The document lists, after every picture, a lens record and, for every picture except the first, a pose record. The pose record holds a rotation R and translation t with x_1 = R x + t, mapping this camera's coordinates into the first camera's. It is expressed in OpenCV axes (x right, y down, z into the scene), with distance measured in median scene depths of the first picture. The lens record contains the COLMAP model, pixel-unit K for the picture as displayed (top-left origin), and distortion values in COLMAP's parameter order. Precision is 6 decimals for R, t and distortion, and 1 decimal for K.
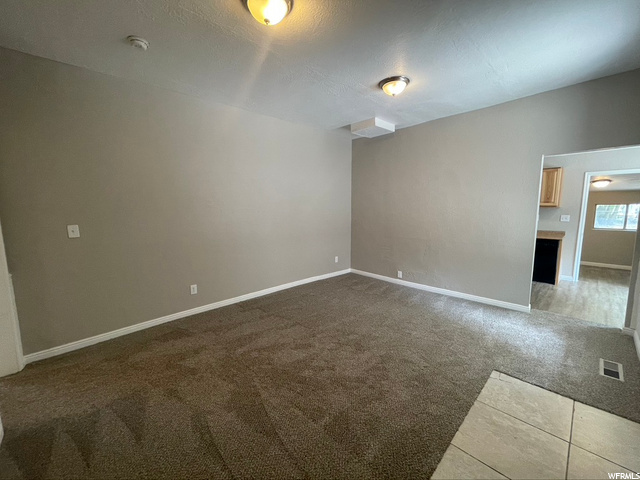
lens RADIAL K [[258.7, 0, 318.3], [0, 258.7, 237.3], [0, 0, 1]] dist [-0.000907, -0.000153]
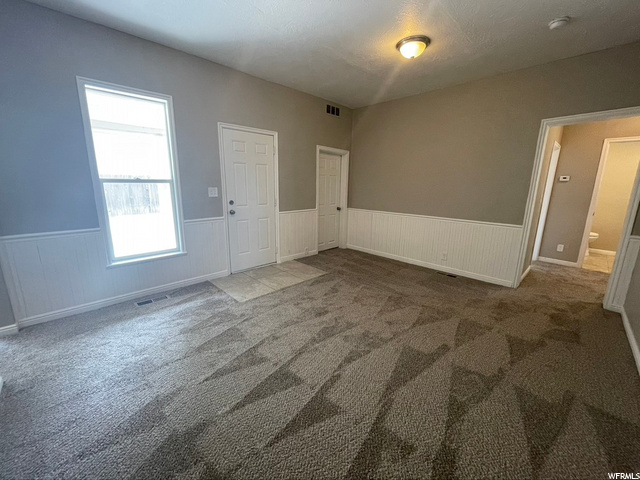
lens RADIAL K [[258.7, 0, 318.3], [0, 258.7, 237.3], [0, 0, 1]] dist [-0.000907, -0.000153]
pose [[-0.999902, -0.001550, -0.013889, 0.308975], [-0.005995, 0.945311, 0.326115, -0.242764], [0.012624, 0.326167, -0.945228, 2.210455]]
